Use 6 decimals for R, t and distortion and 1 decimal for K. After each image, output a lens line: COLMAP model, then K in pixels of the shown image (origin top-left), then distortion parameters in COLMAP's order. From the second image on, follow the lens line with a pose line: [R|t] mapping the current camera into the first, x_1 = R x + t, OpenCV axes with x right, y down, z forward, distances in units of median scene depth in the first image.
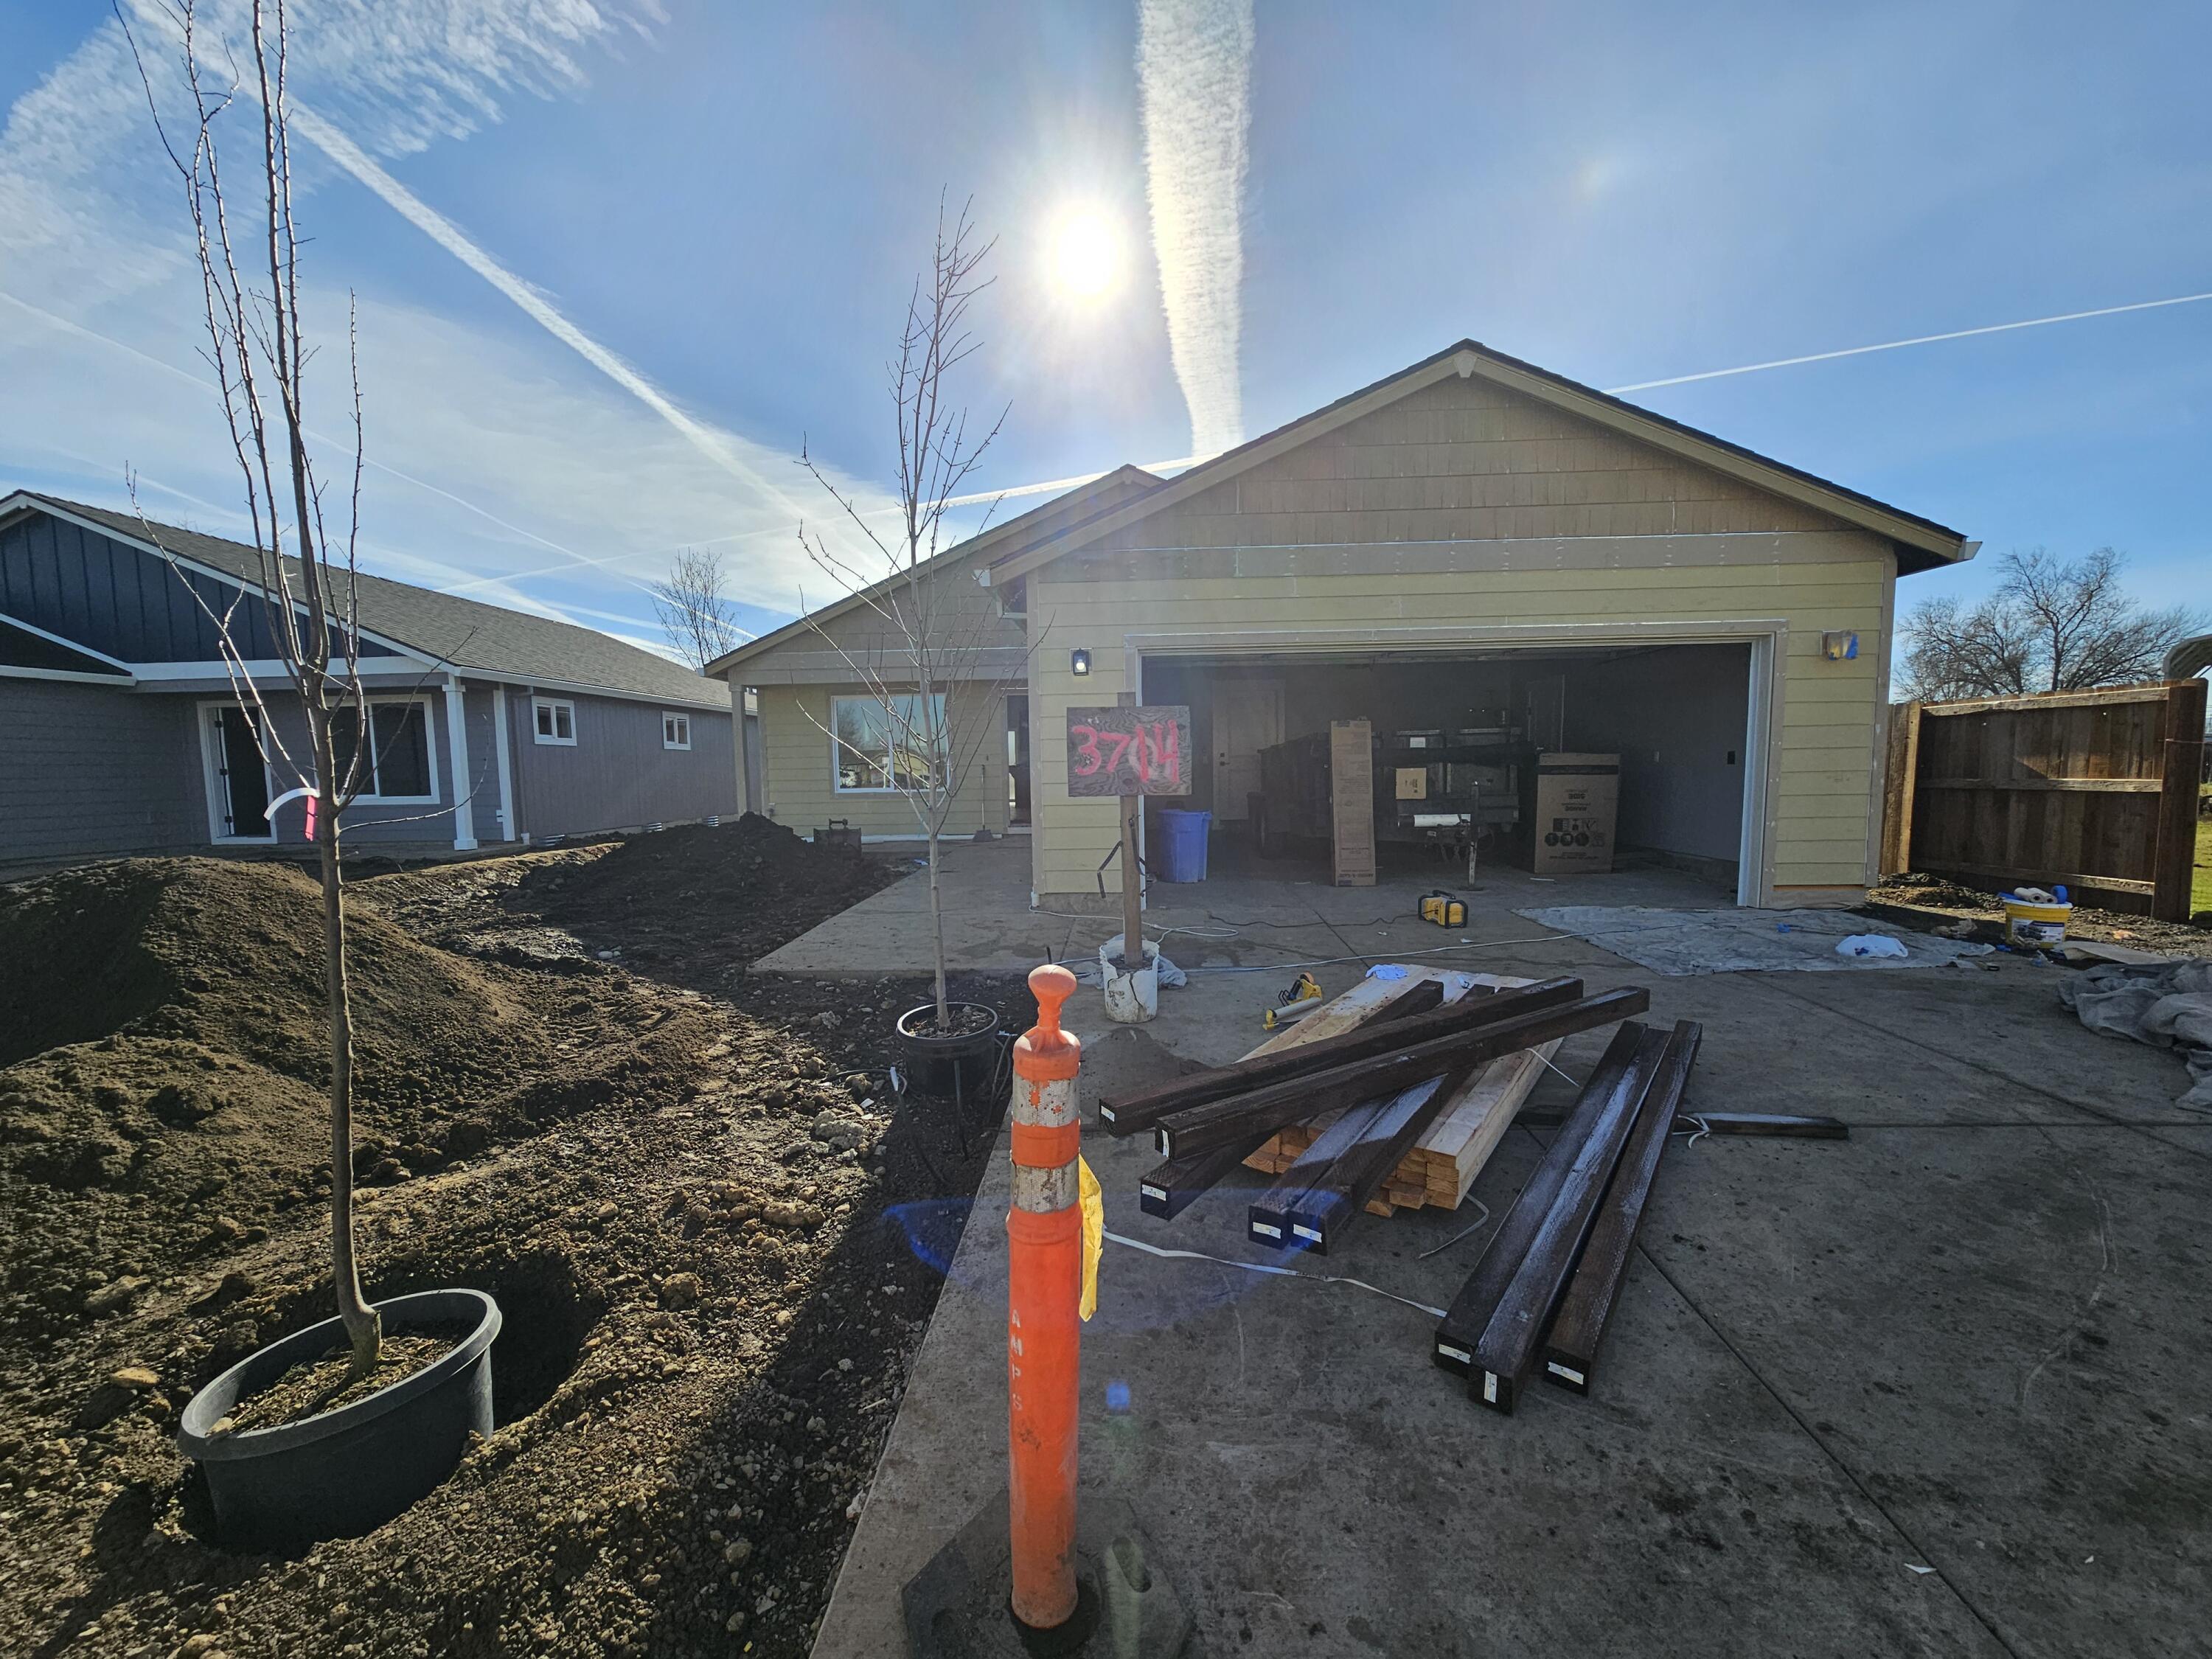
lens RADIAL K [[899.5, 0, 1102.0], [0, 899.5, 841.0], [0, 0, 1]] dist [-0.007840, -0.000609]
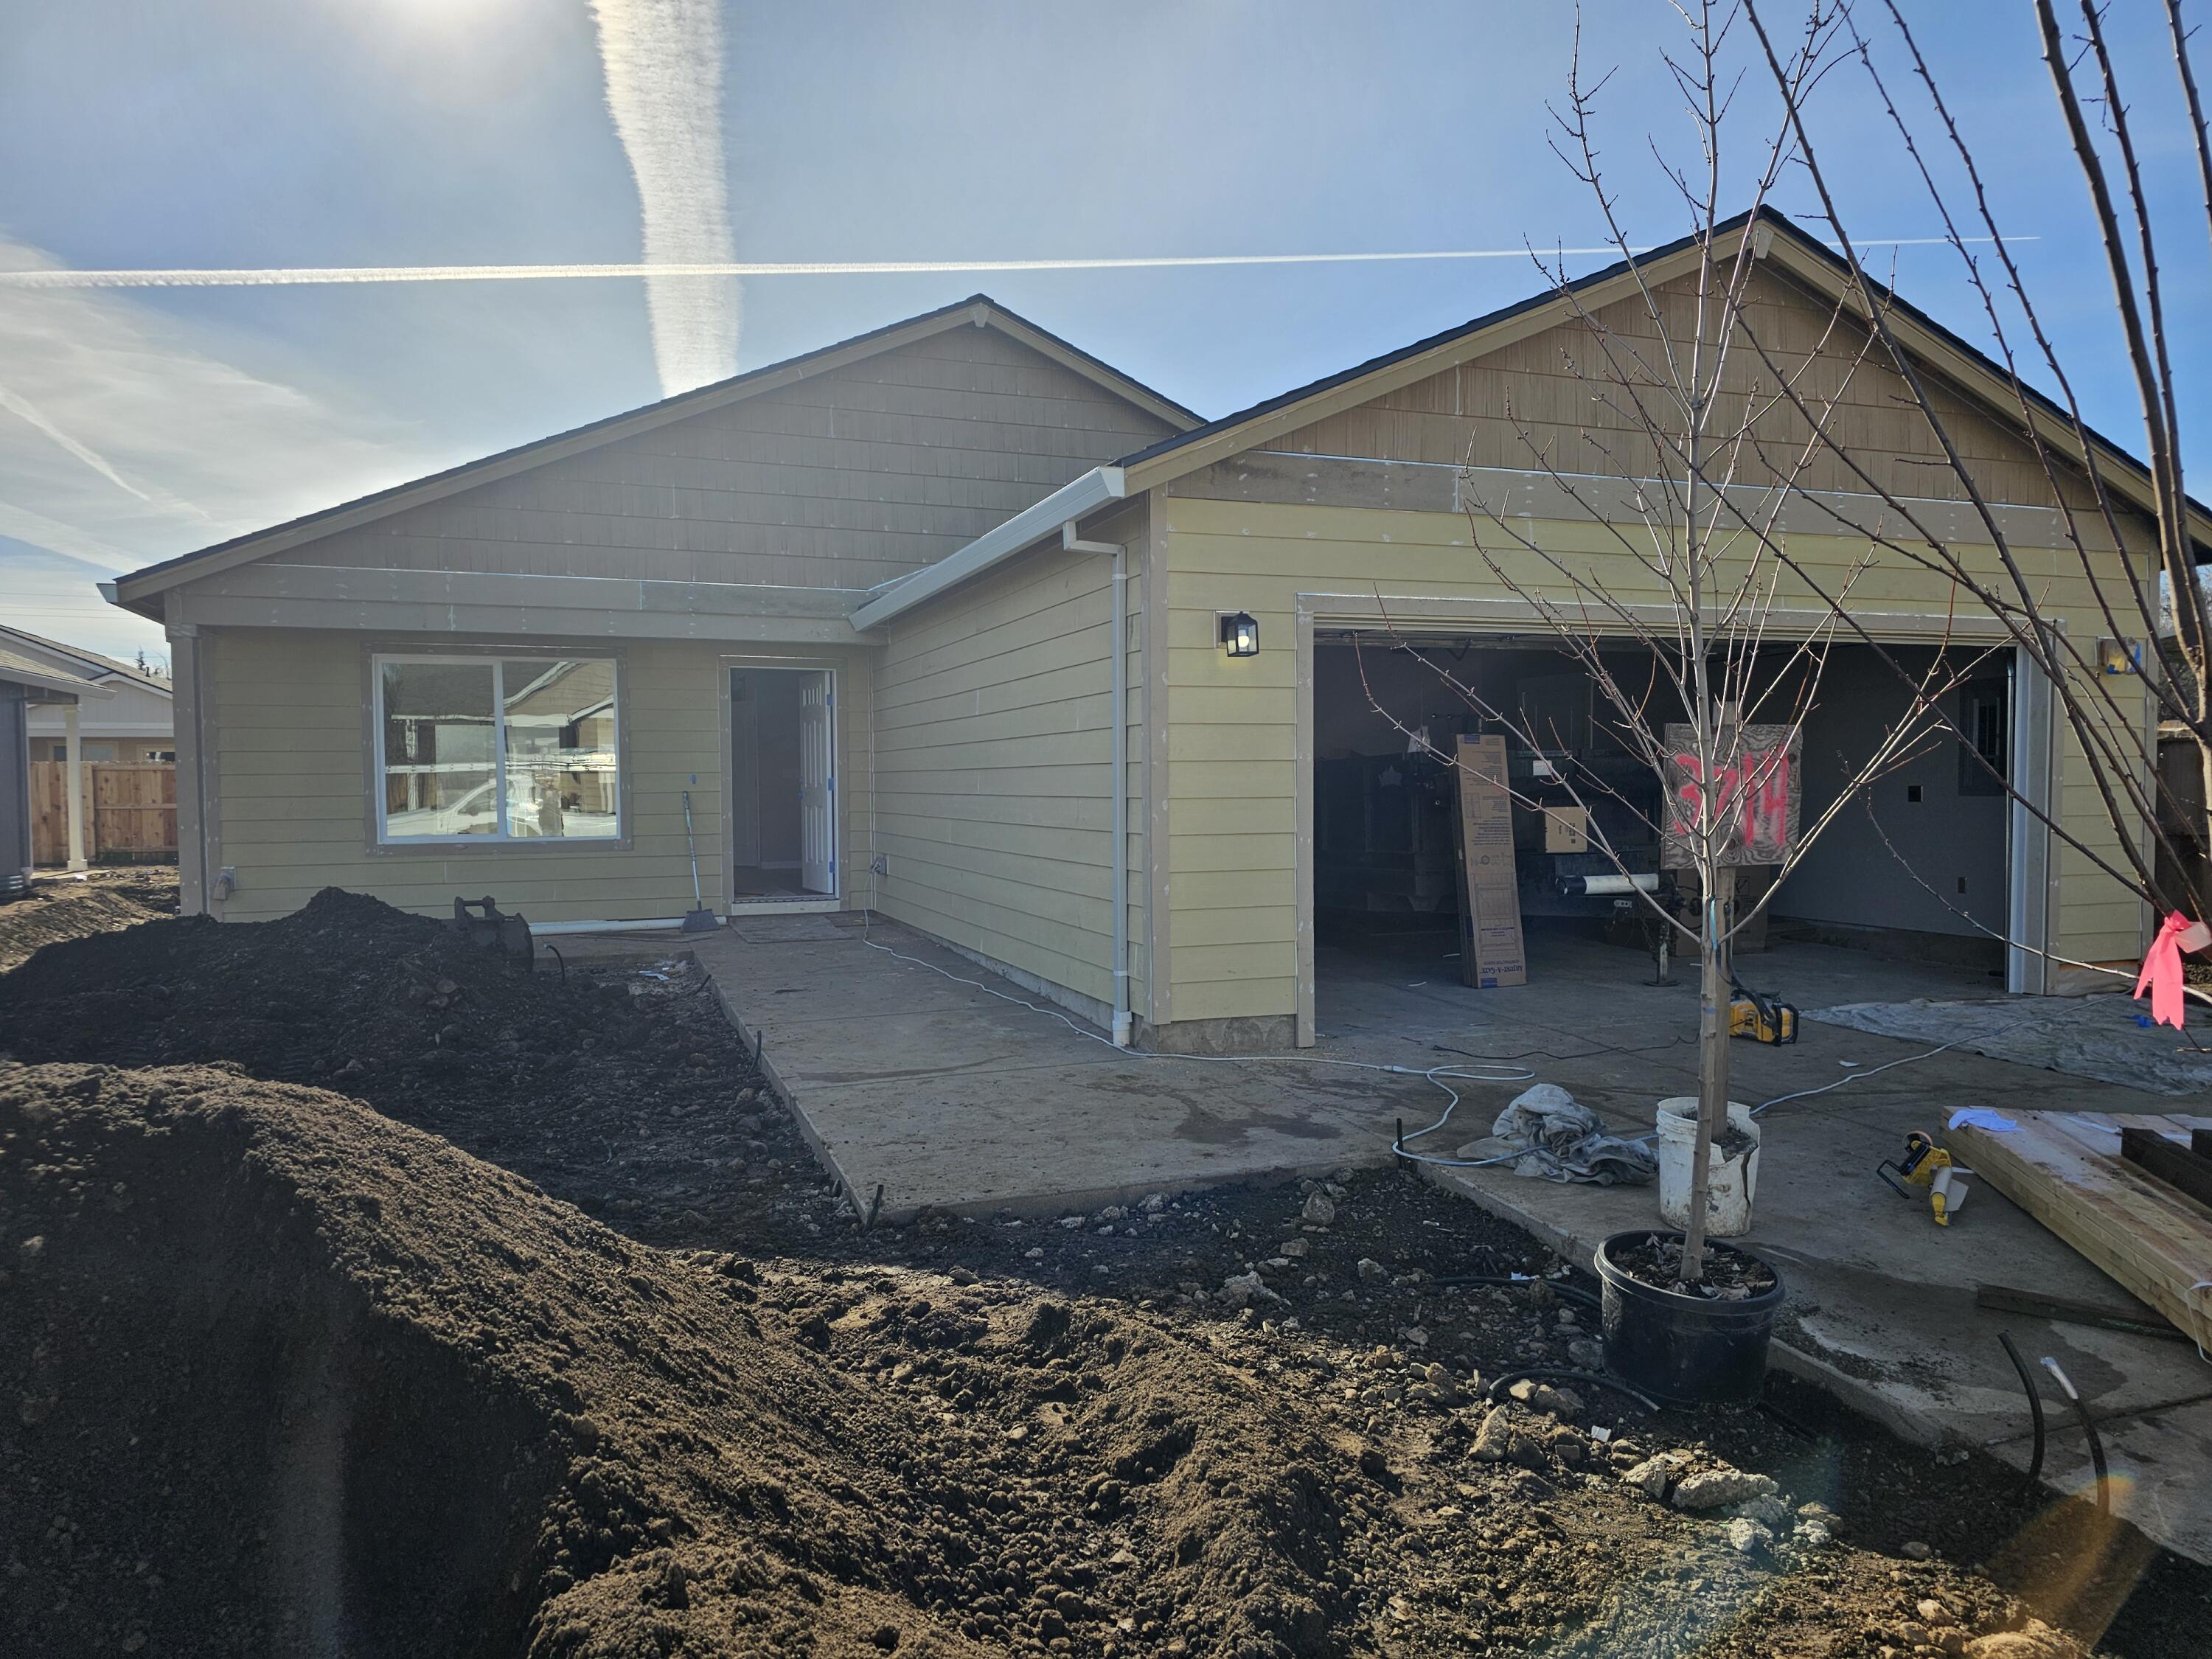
lens RADIAL K [[1464.7, 0, 1105.0], [0, 1464.7, 828.0], [0, 0, 1]] dist [0.021164, -0.000874]
pose [[0.925716, -0.003149, 0.378207, -0.407462], [0.023599, 0.998498, -0.049448, -0.019758], [-0.377484, 0.054700, 0.924399, 0.118102]]
